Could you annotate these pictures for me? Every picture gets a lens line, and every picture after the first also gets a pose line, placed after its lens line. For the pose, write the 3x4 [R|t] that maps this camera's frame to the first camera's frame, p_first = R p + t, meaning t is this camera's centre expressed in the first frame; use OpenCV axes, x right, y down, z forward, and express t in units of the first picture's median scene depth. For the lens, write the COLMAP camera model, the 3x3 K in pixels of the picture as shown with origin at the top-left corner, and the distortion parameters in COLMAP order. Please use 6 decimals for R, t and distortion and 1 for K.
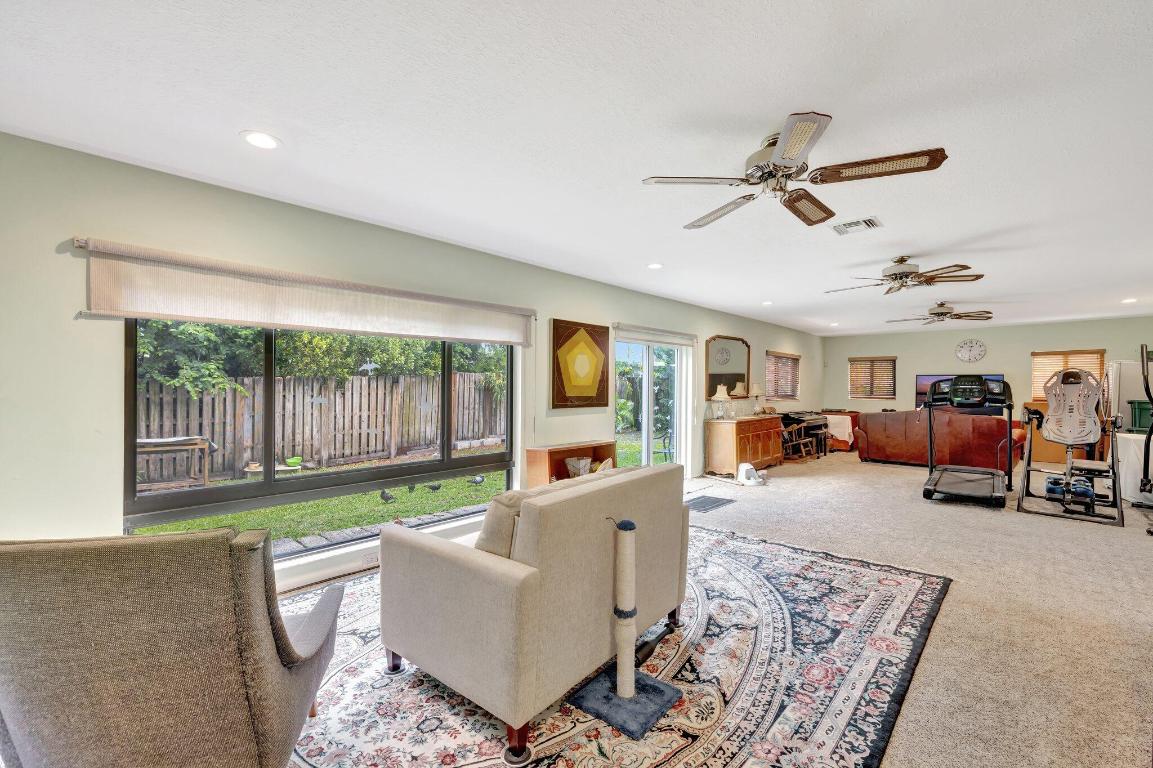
lens RADIAL K [[490.3, 0, 557.4], [0, 490.3, 387.7], [0, 0, 1]] dist [-0.000839, -0.000375]
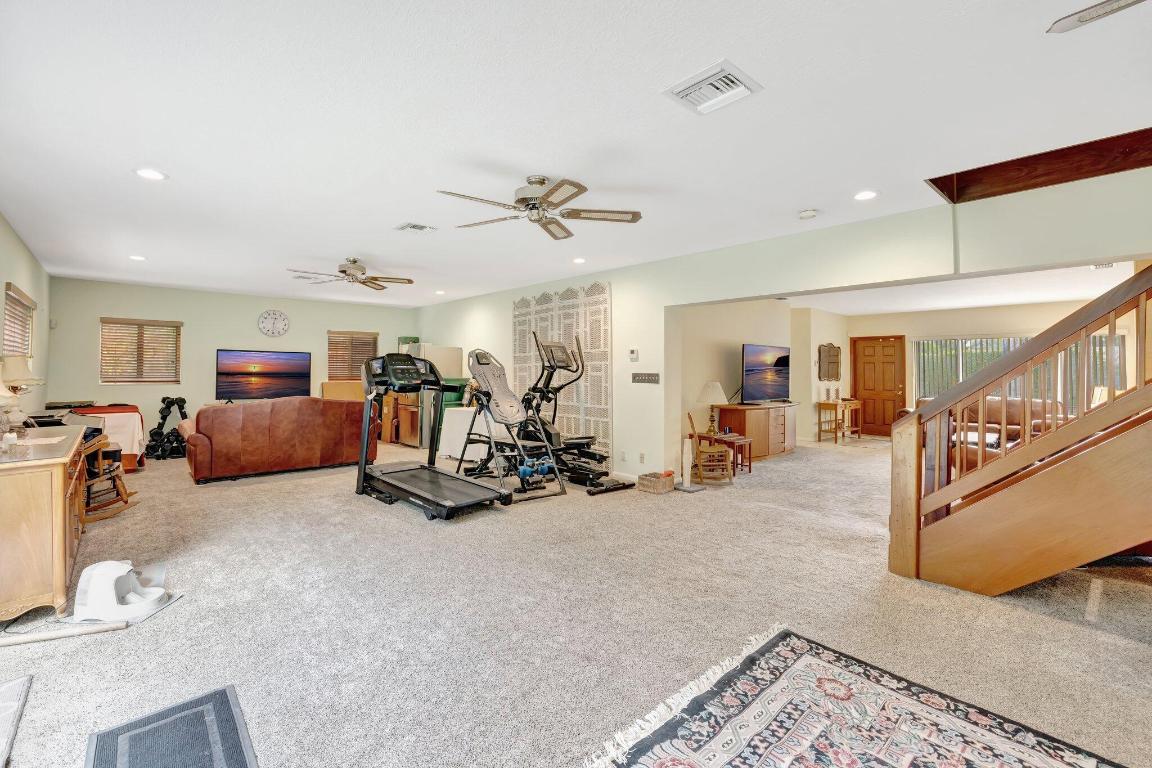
lens RADIAL K [[502.2, 0, 574.0], [0, 502.2, 364.1], [0, 0, 1]] dist [-0.000701, -0.000169]
pose [[0.063073, 0.003180, 0.998004, 0.009422], [-0.005558, 0.999981, -0.002835, -0.005240], [-0.997993, -0.005368, 0.063090, 0.599071]]
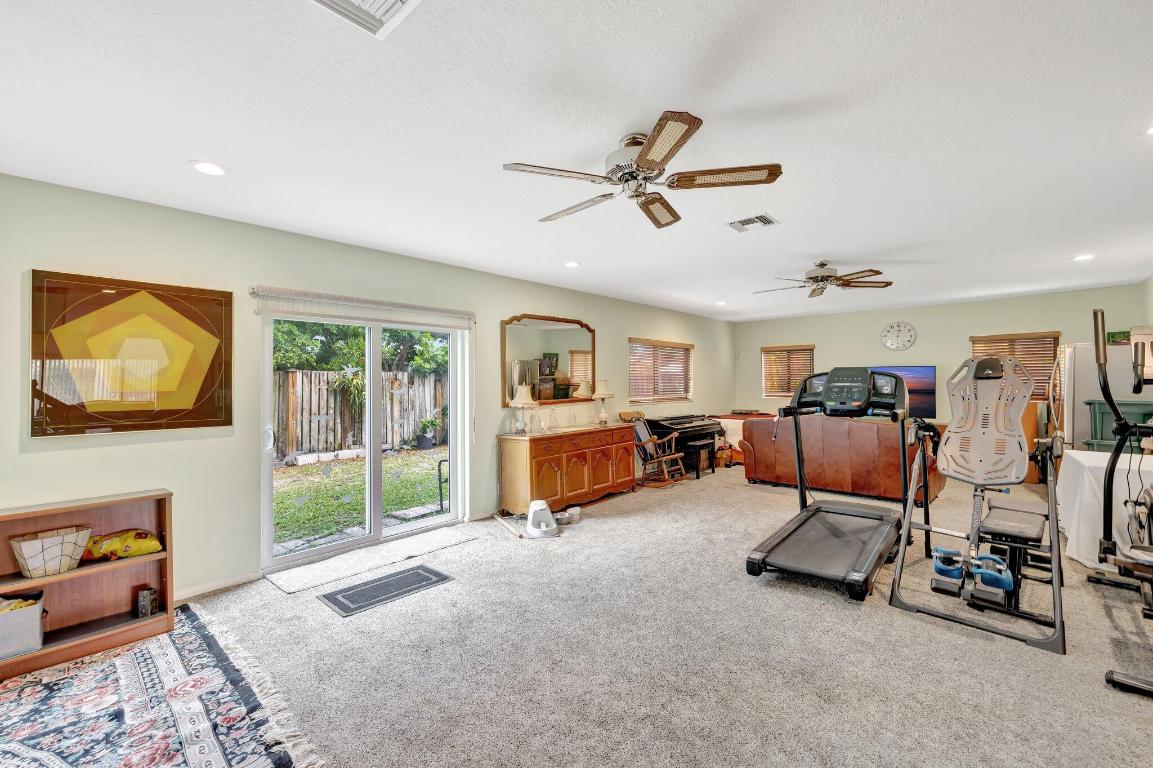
lens RADIAL K [[485.8, 0, 571.1], [0, 485.8, 379.7], [0, 0, 1]] dist [0.000166, -0.000083]
pose [[0.999366, -0.012239, 0.033430, 0.404558], [0.012530, 0.999885, -0.008497, -0.006451], [-0.033323, 0.008910, 0.999405, 0.326016]]
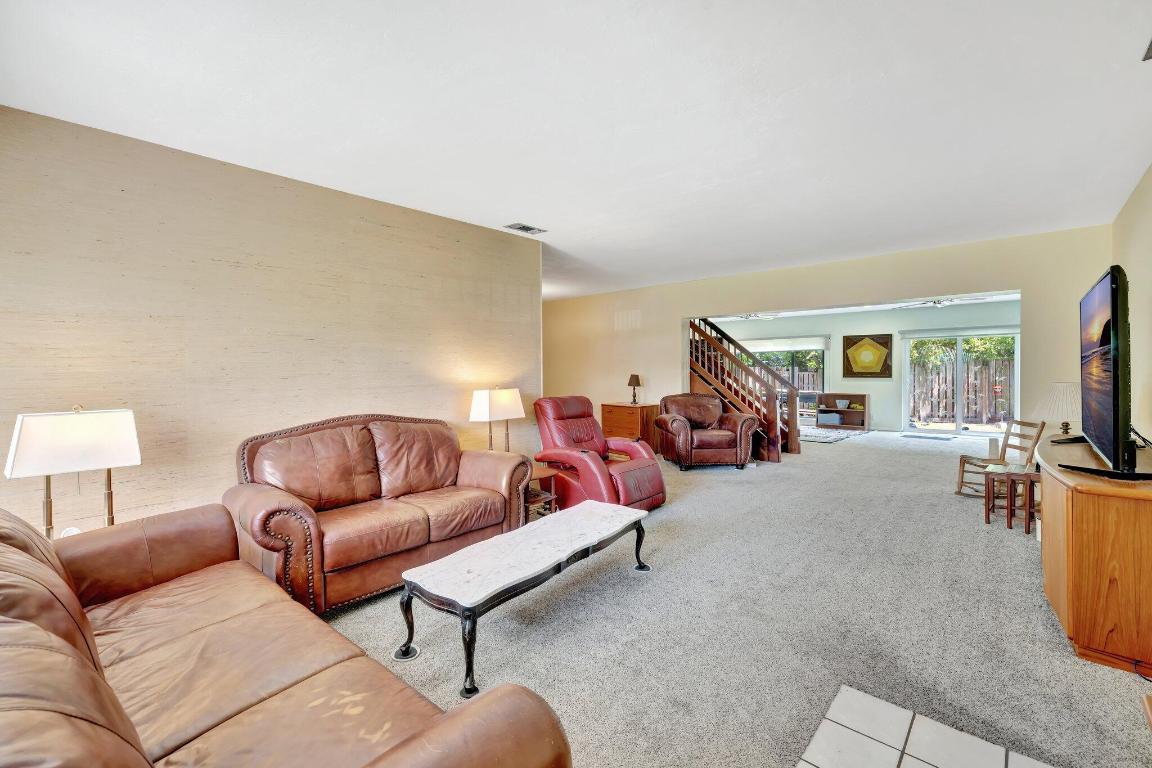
lens RADIAL K [[485.3, 0, 570.6], [0, 485.3, 379.7], [0, 0, 1]] dist [0.000166, -0.000083]
pose [[0.024714, 0.017608, -0.999539, 1.547200], [-0.003603, 0.999840, 0.017524, 0.014246], [0.999688, 0.003168, 0.024773, -0.198598]]
